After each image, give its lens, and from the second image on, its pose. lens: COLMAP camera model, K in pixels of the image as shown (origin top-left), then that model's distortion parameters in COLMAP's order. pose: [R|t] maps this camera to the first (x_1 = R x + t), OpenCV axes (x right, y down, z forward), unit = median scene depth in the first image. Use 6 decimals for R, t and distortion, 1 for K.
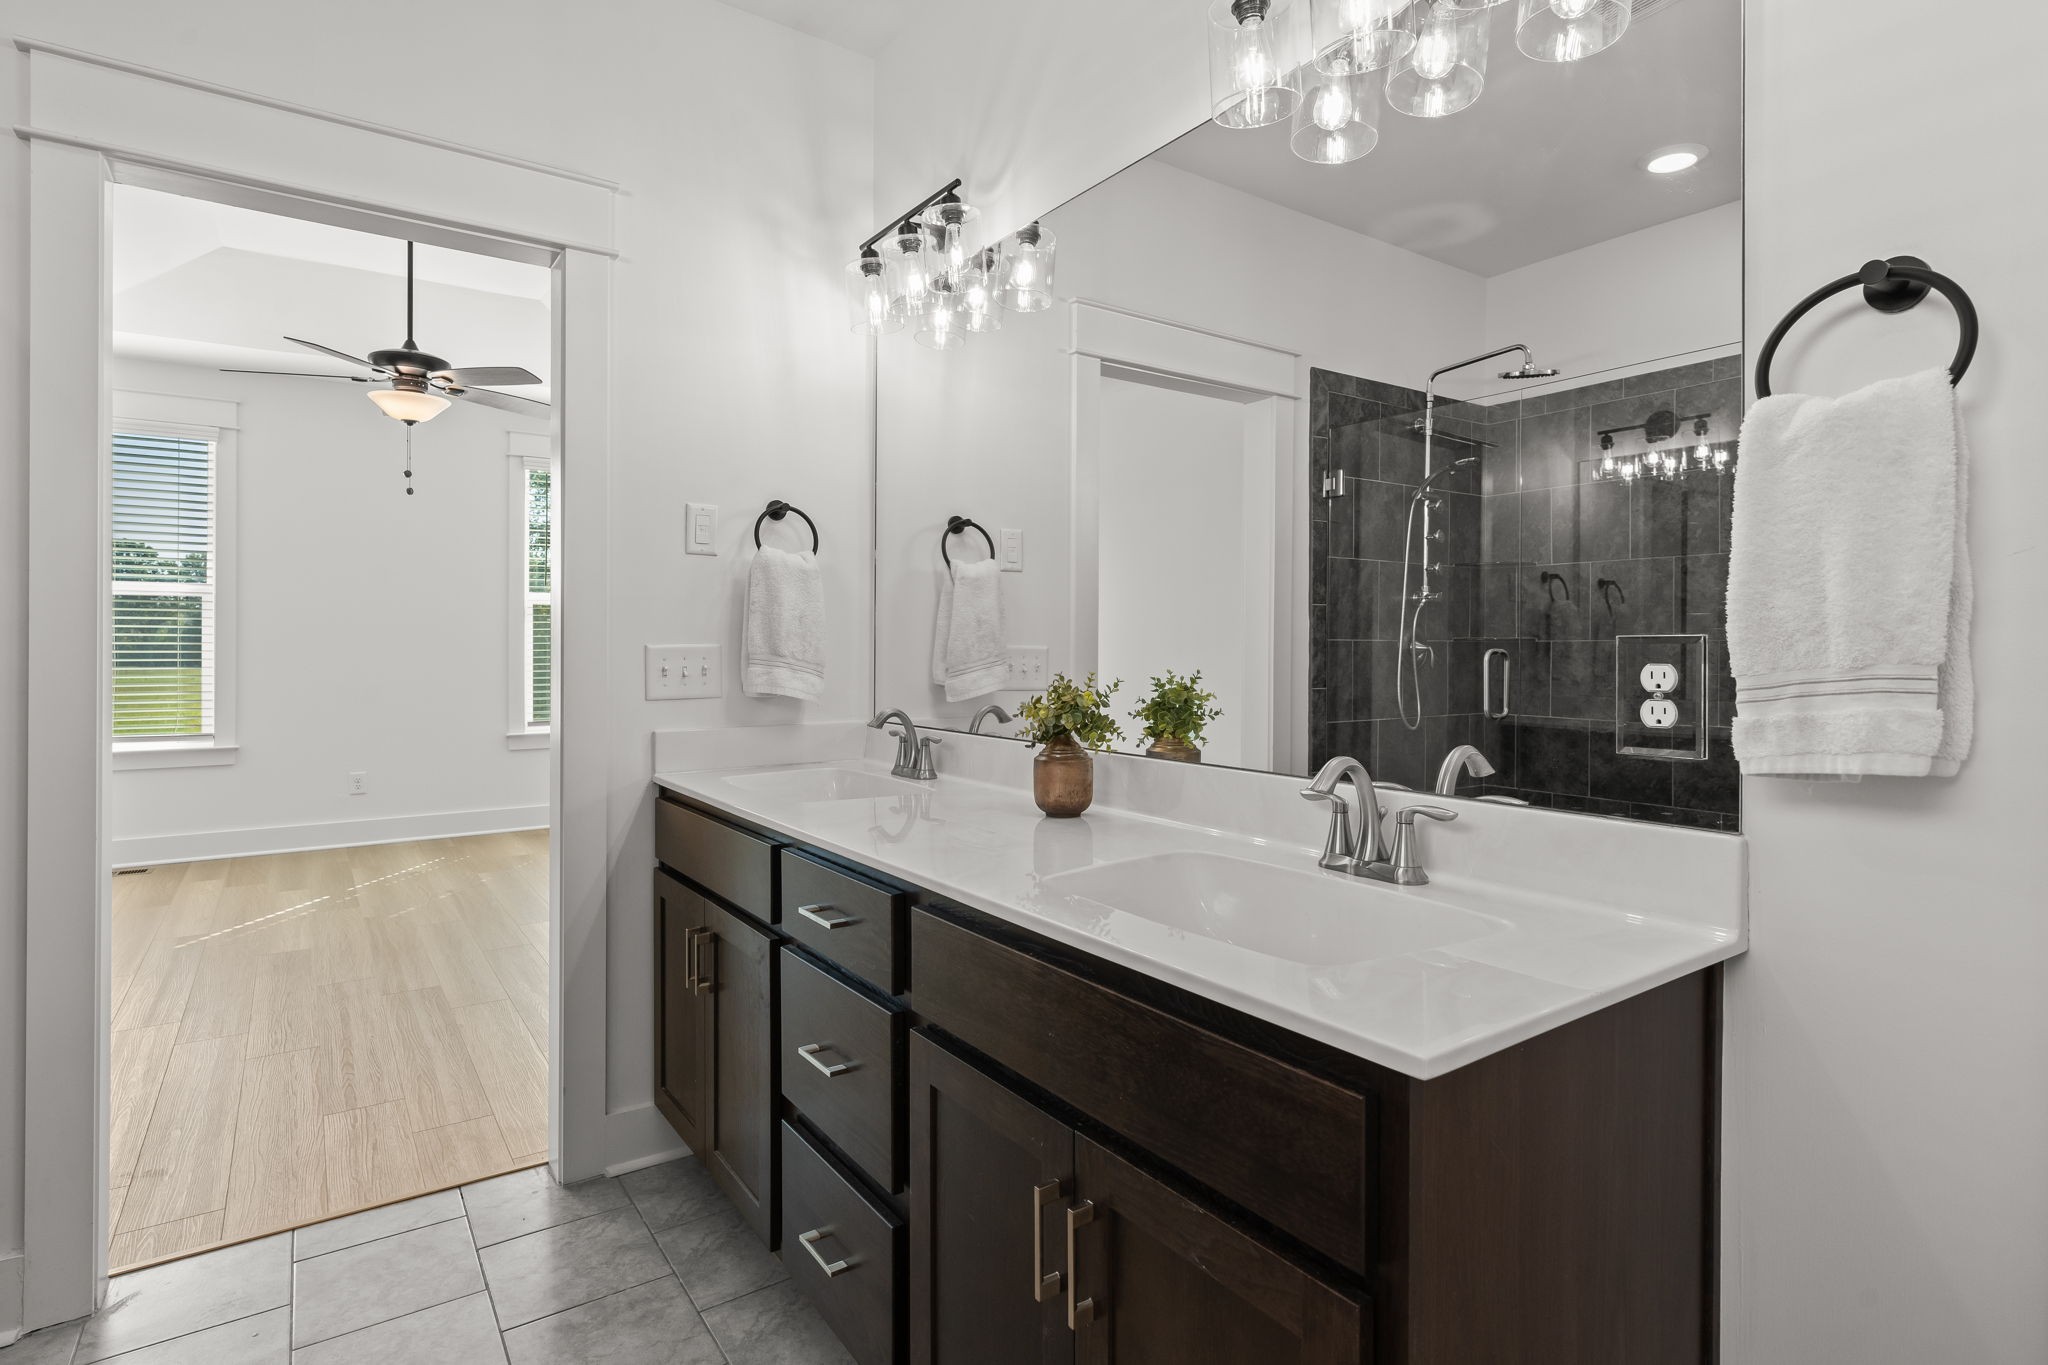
lens RADIAL K [[1032.6, 0, 1027.5], [0, 1032.6, 652.0], [0, 0, 1]] dist [-0.001143, -0.000071]
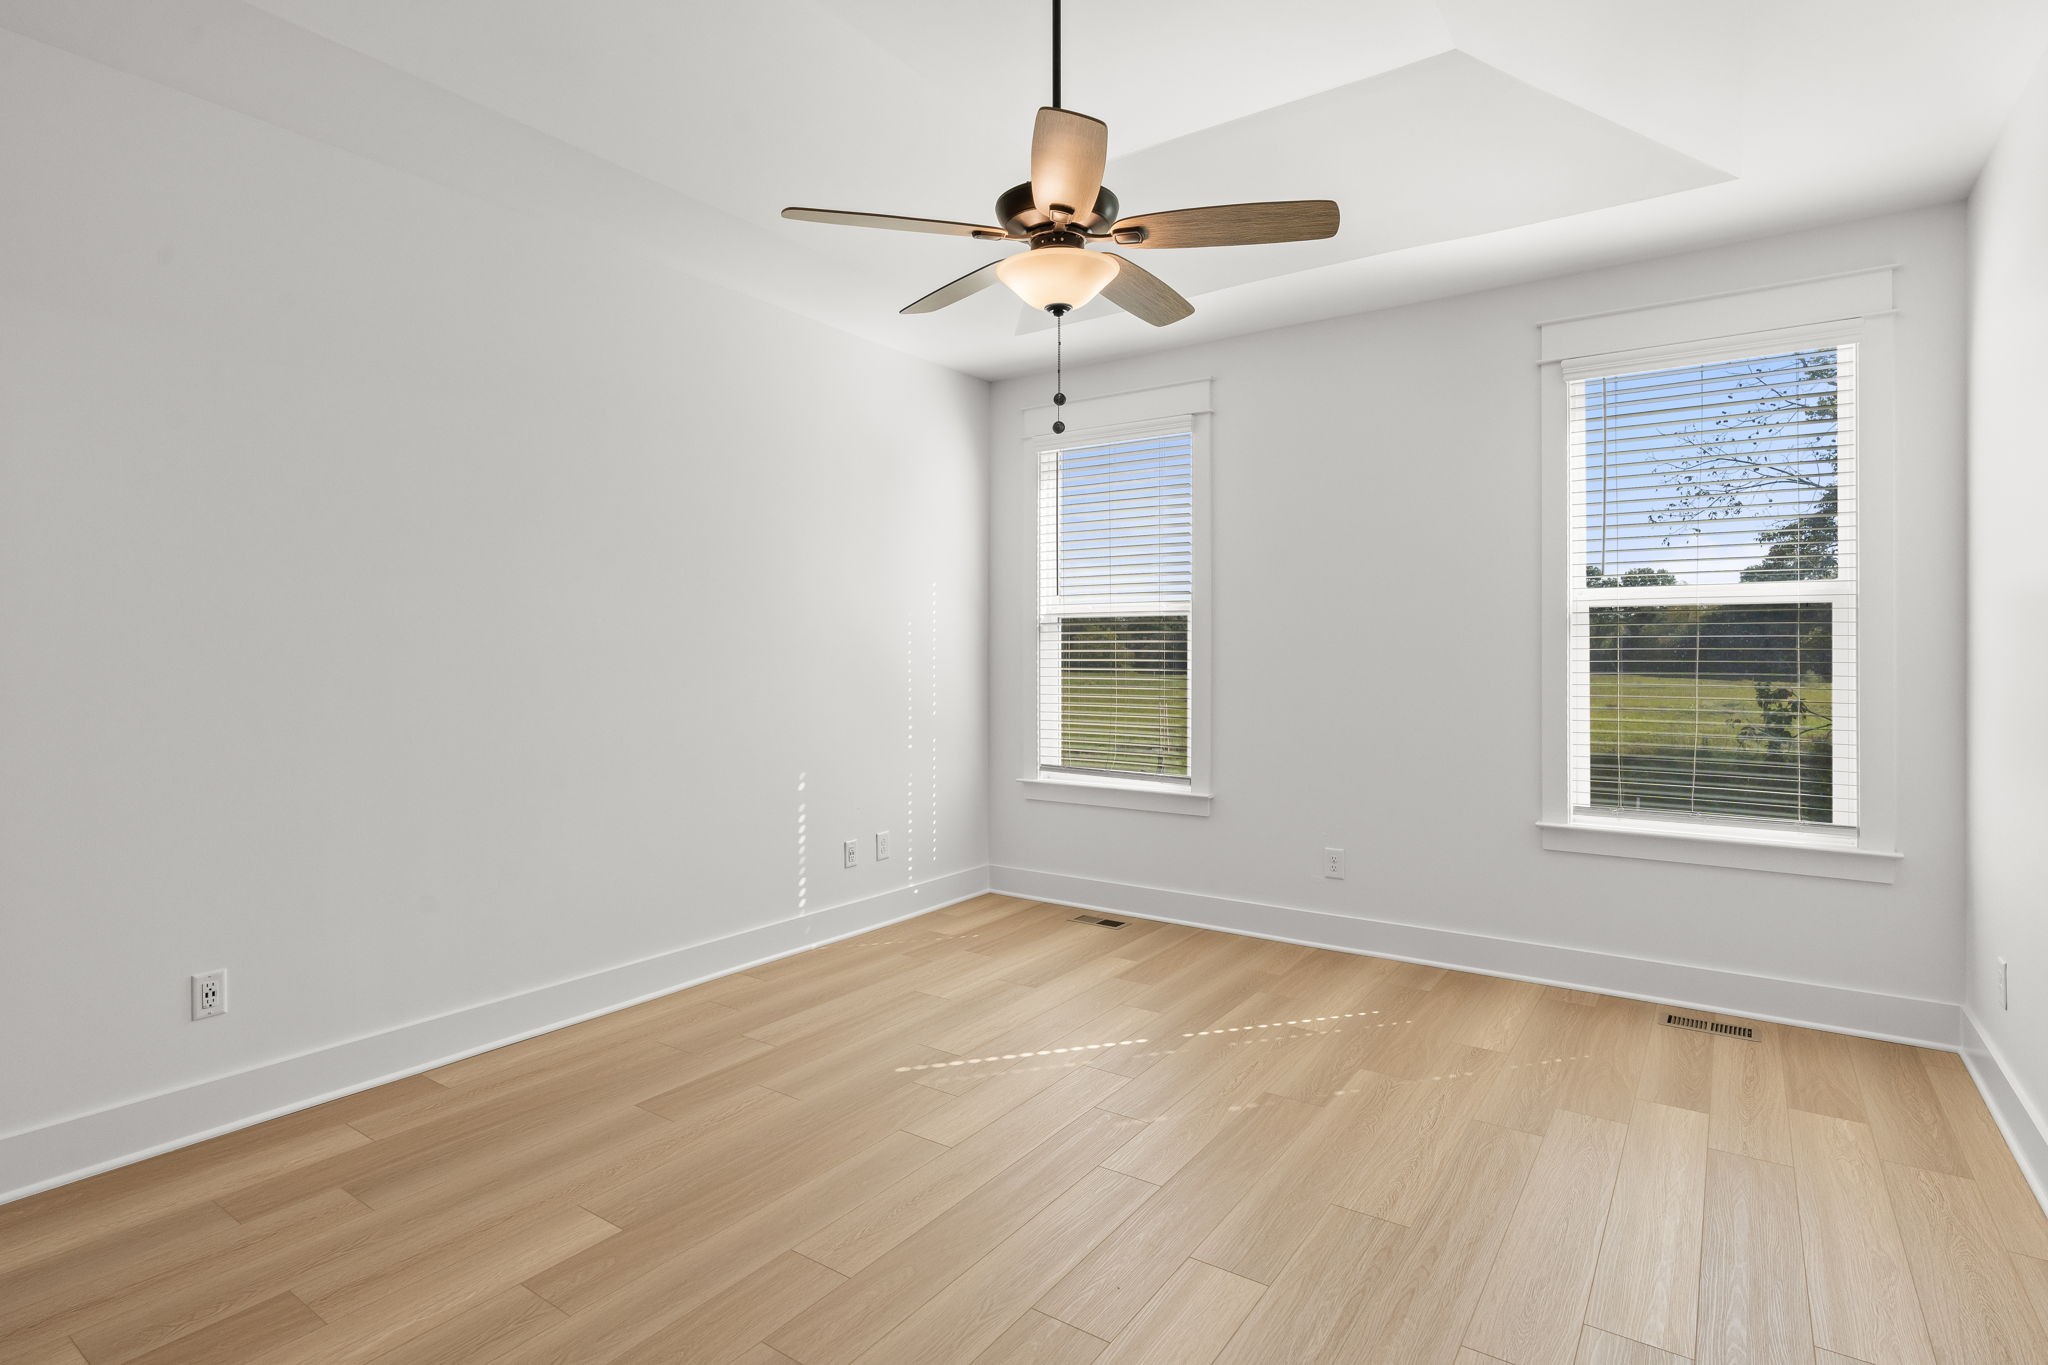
lens RADIAL K [[1032.6, 0, 1027.5], [0, 1032.6, 652.0], [0, 0, 1]] dist [-0.001143, -0.000071]
pose [[0.354586, -0.002105, -0.935021, -0.045348], [-0.004341, 0.999983, -0.003897, -0.020034], [0.935013, 0.005441, 0.354571, 0.574929]]
